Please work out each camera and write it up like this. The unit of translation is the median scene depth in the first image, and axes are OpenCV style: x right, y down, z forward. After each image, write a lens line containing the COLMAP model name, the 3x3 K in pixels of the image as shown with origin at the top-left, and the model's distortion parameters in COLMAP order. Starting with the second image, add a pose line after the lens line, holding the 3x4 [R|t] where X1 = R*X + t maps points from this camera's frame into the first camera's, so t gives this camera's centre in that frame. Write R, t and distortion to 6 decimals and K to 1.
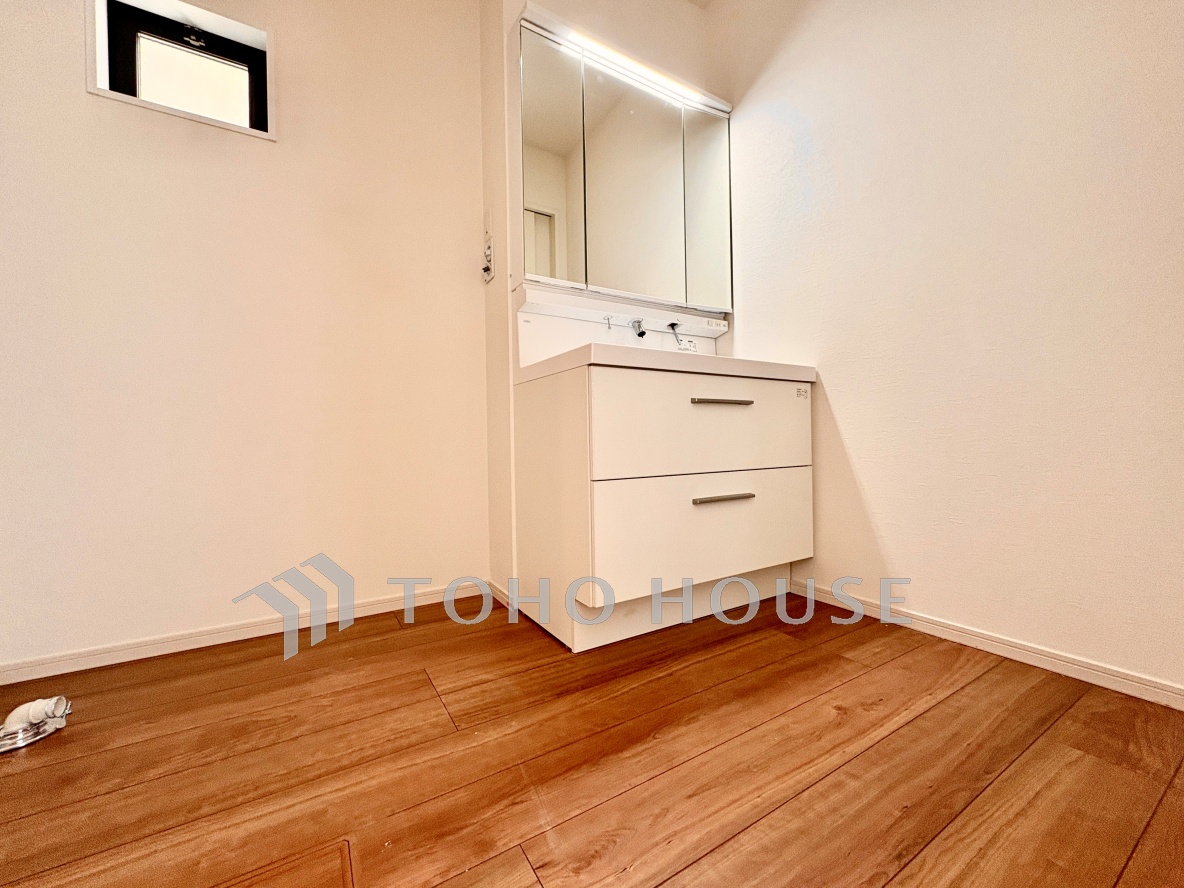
lens RADIAL K [[470.6, 0, 592.0], [0, 470.6, 444.0], [0, 0, 1]] dist [0.000253, -0.000370]
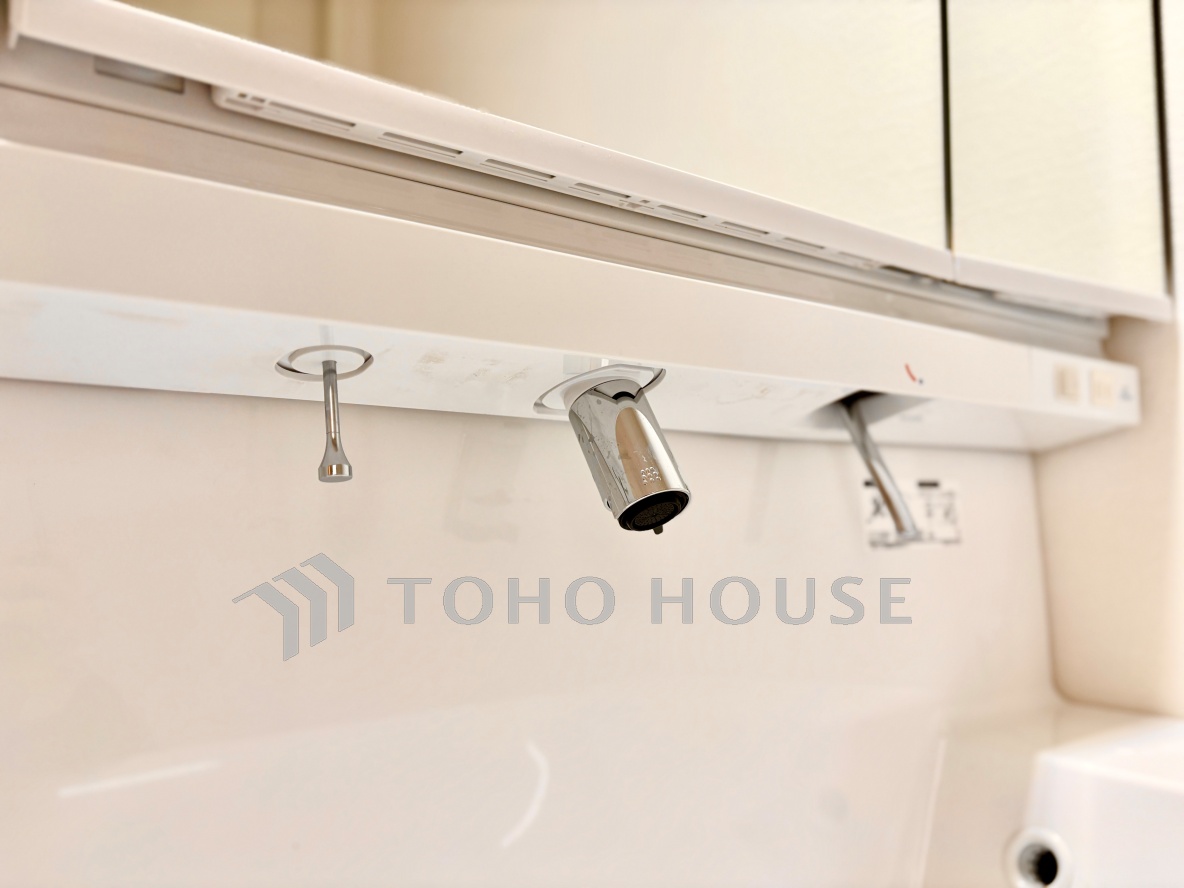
lens RADIAL K [[897.8, 0, 592.0], [0, 897.8, 444.0], [0, 0, 1]] dist [-0.003154, -0.001717]
pose [[0.995622, 0.025428, 0.089944, 0.066537], [-0.018887, 0.997165, -0.072838, -0.215014], [-0.091541, 0.070820, 0.993280, 0.728552]]
